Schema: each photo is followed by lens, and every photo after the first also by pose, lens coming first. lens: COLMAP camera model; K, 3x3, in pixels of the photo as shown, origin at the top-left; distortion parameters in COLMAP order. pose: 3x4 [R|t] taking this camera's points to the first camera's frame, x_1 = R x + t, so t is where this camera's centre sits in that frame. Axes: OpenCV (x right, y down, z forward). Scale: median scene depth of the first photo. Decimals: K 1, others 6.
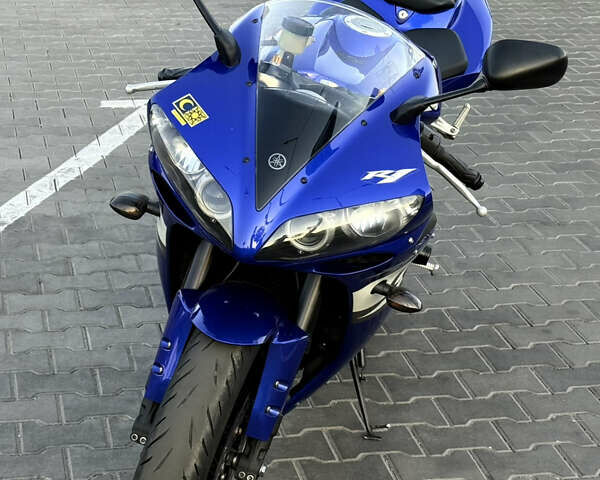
lens RADIAL K [[1530.0, 0, 259.7], [0, 1530.0, 255.2], [0, 0, 1]] dist [0.089325, 0.665364]
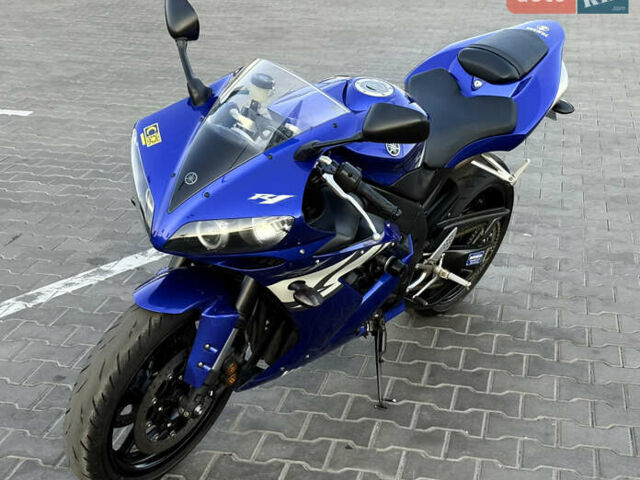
lens RADIAL K [[1130.1, 0, 320.0], [0, 1130.1, 240.0], [0, 0, 1]] dist [0.158588, -0.109984]
pose [[0.925377, 0.122404, -0.358741, 0.455378], [-0.126617, 0.991881, 0.011826, -0.032525], [0.357276, 0.034479, 0.933362, 0.117540]]
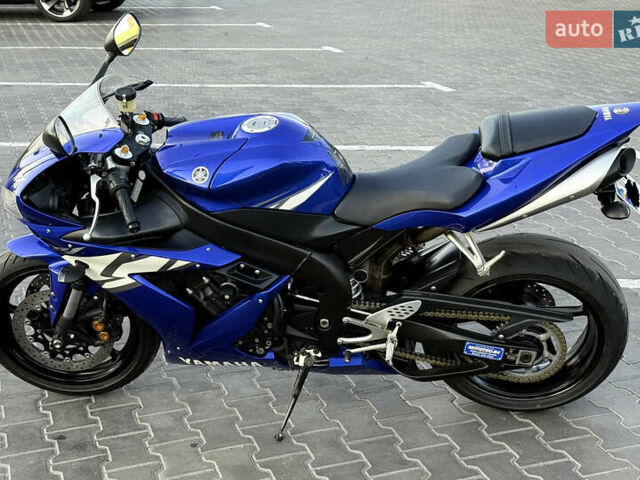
lens RADIAL K [[1061.4, 0, 322.7], [0, 1061.4, 232.2], [0, 0, 1]] dist [0.163781, -0.056896]
pose [[0.148019, 0.279677, -0.948615, 1.171404], [-0.317427, 0.921868, 0.222260, -0.338250], [0.936659, 0.268217, 0.225231, 1.021814]]
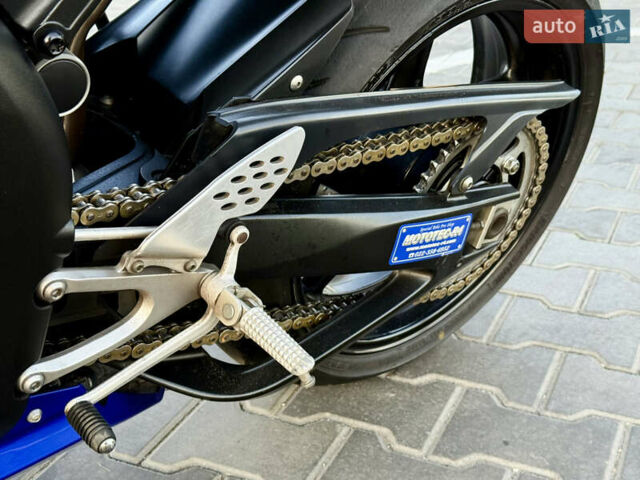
lens RADIAL K [[899.9, 0, 320.0], [0, 899.9, 240.0], [0, 0, 1]] dist [0.154704, -0.076630]
pose [[0.815126, 0.194275, -0.545735, 0.286336], [-0.153964, 0.980859, 0.119208, -0.051349], [0.558449, -0.013146, 0.829435, 1.176652]]
